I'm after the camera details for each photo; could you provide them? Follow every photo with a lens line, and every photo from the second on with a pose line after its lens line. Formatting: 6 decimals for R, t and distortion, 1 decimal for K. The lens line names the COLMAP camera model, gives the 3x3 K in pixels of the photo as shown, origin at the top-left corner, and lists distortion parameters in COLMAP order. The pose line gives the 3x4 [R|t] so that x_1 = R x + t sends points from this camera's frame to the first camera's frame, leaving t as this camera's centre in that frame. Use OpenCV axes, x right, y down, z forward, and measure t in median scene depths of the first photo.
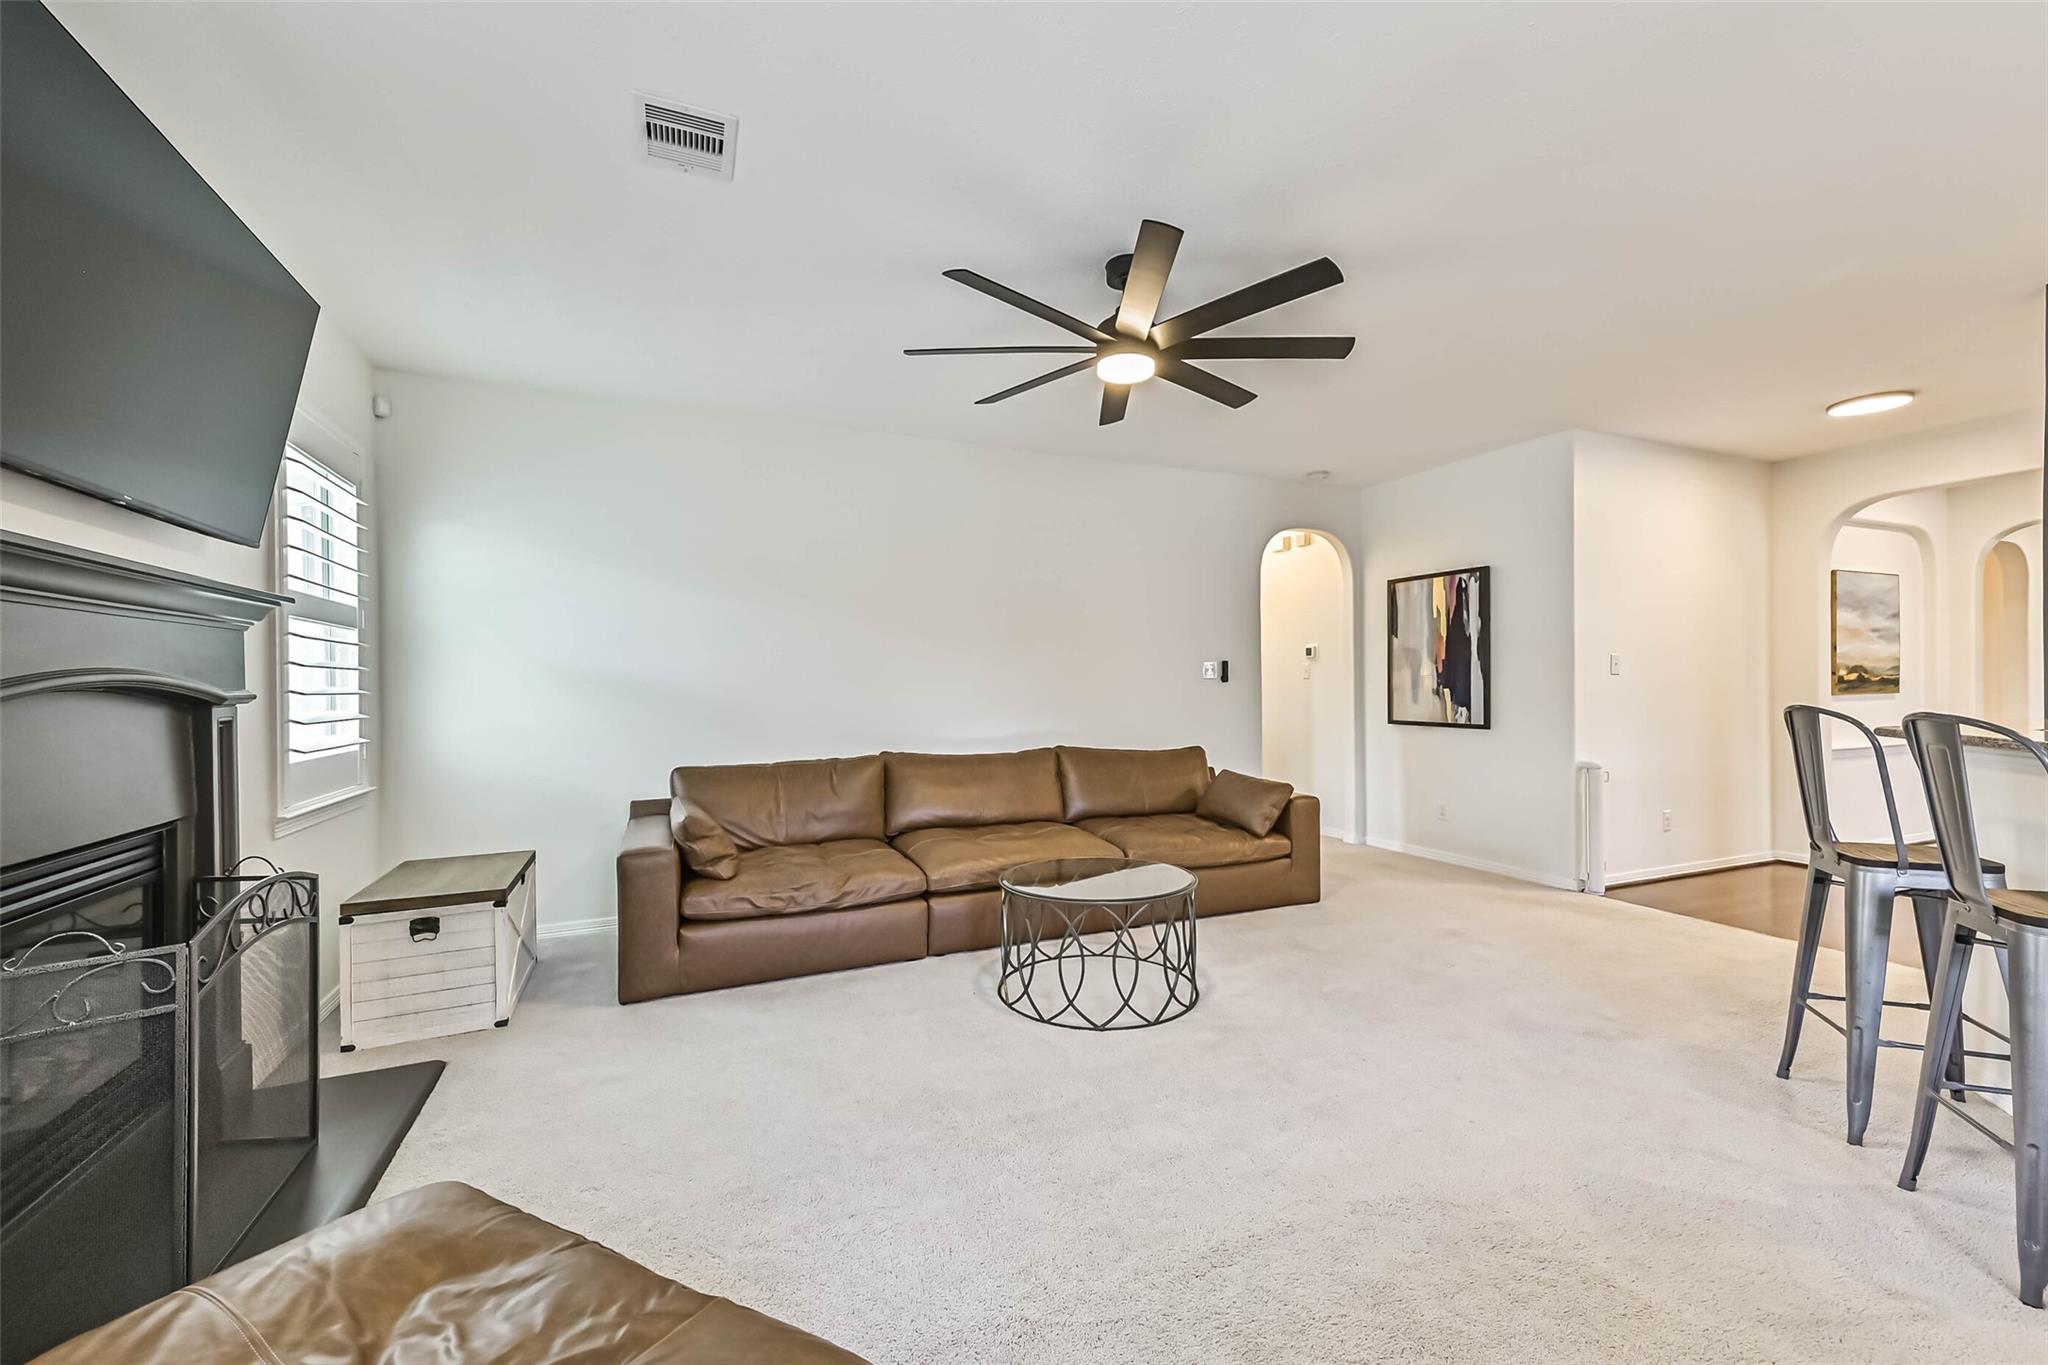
lens RADIAL K [[868.5, 0, 1015.5], [0, 868.5, 693.0], [0, 0, 1]] dist [0.042721, 0.000117]
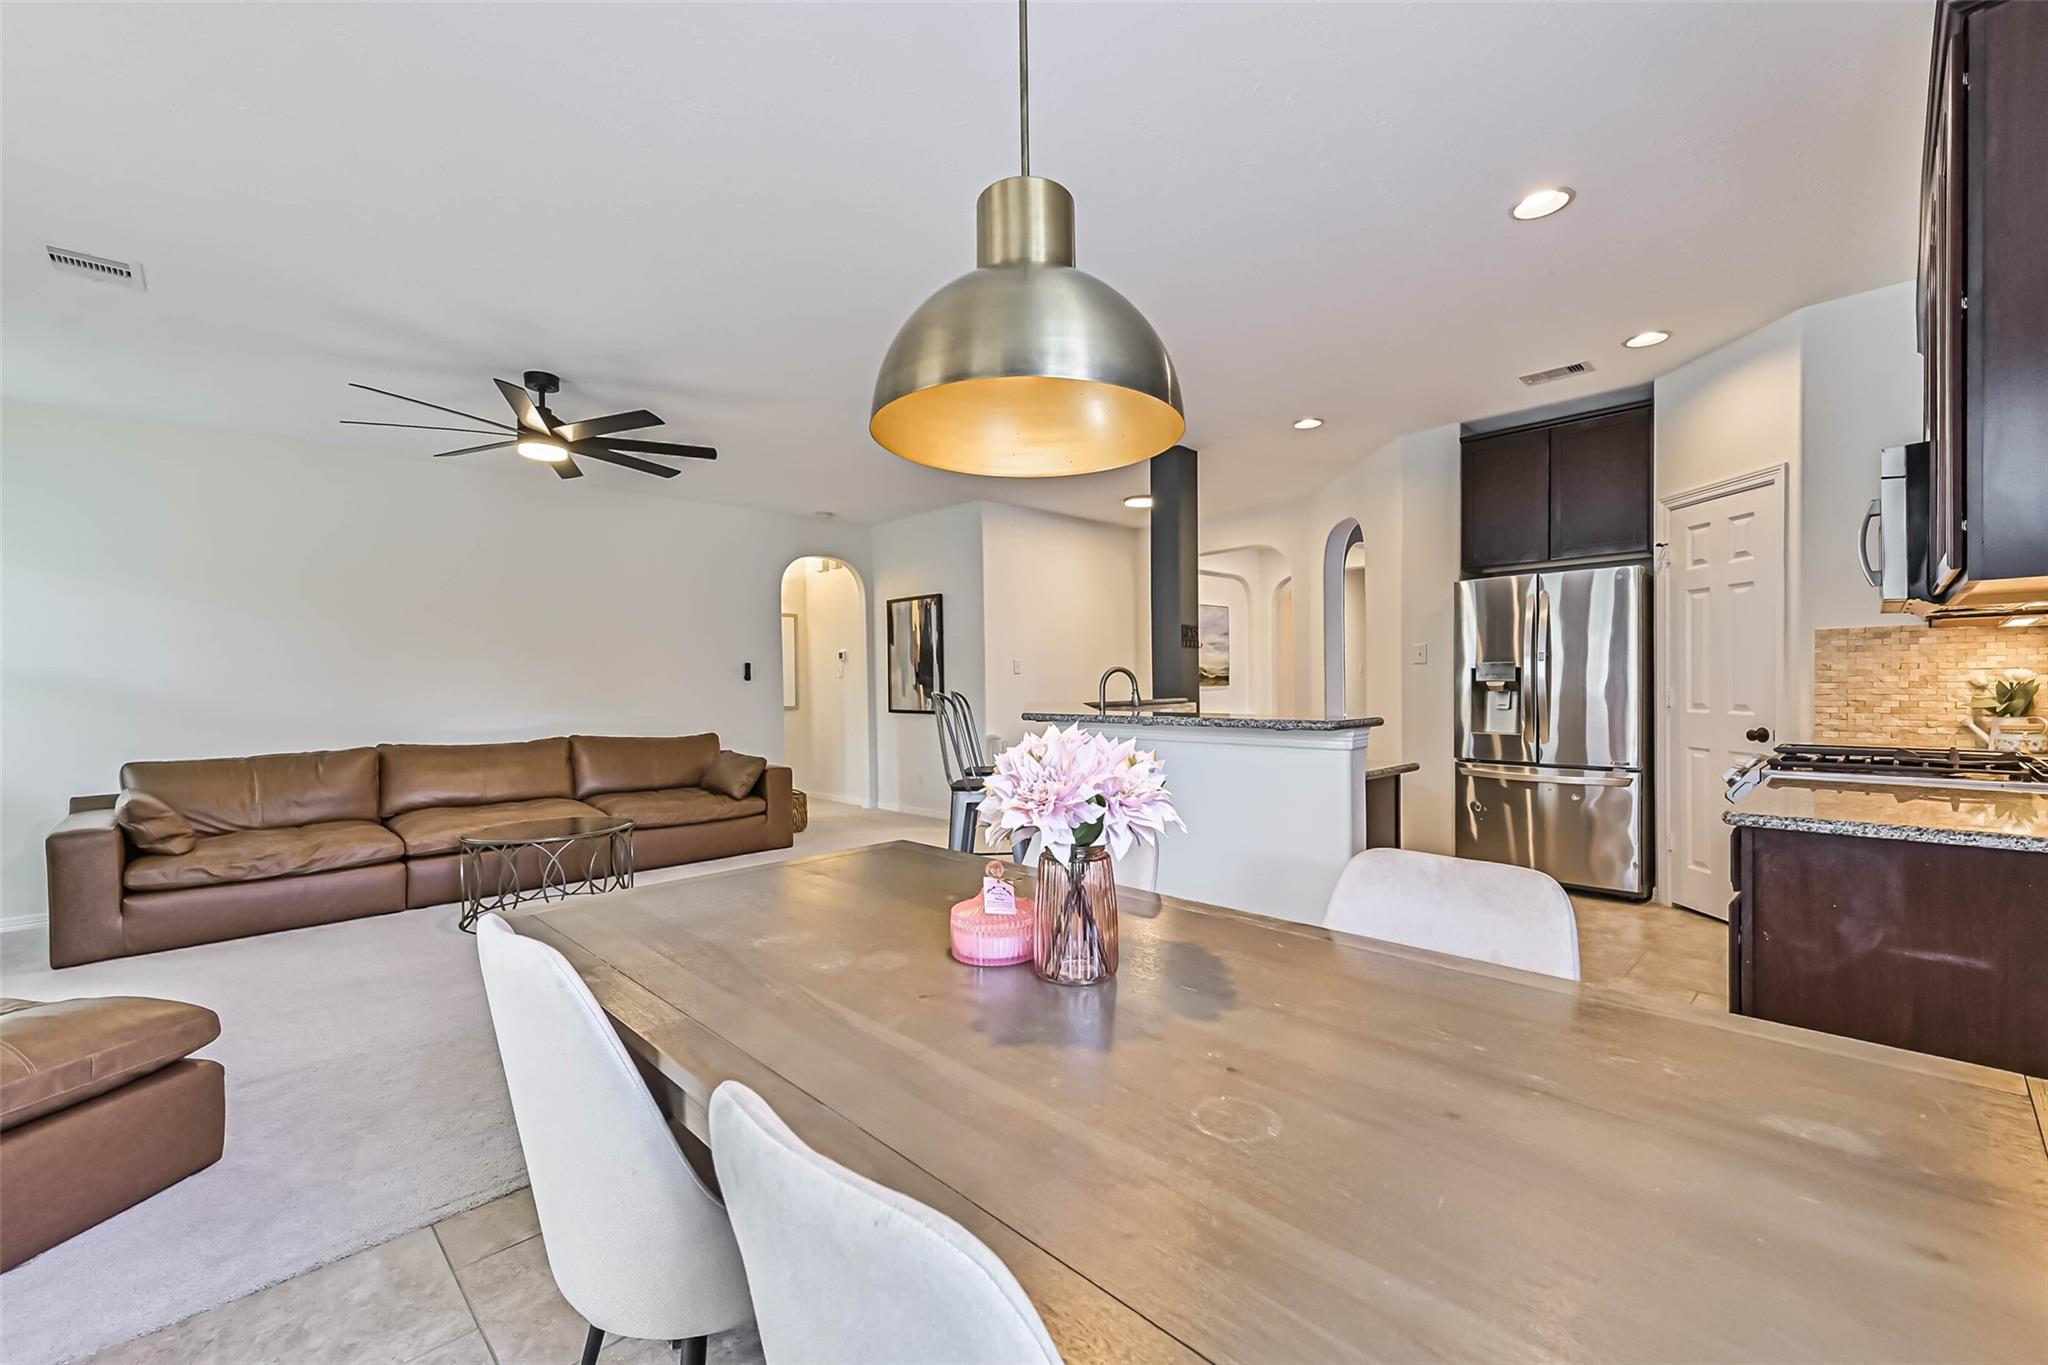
lens RADIAL K [[865.5, 0, 1026.7], [0, 865.5, 691.0], [0, 0, 1]] dist [0.018419, -0.000607]
pose [[0.925181, -0.010867, 0.379371, 0.200287], [0.011411, 0.999935, 0.000813, 0.007781], [-0.379355, 0.003576, 0.925244, -0.375043]]
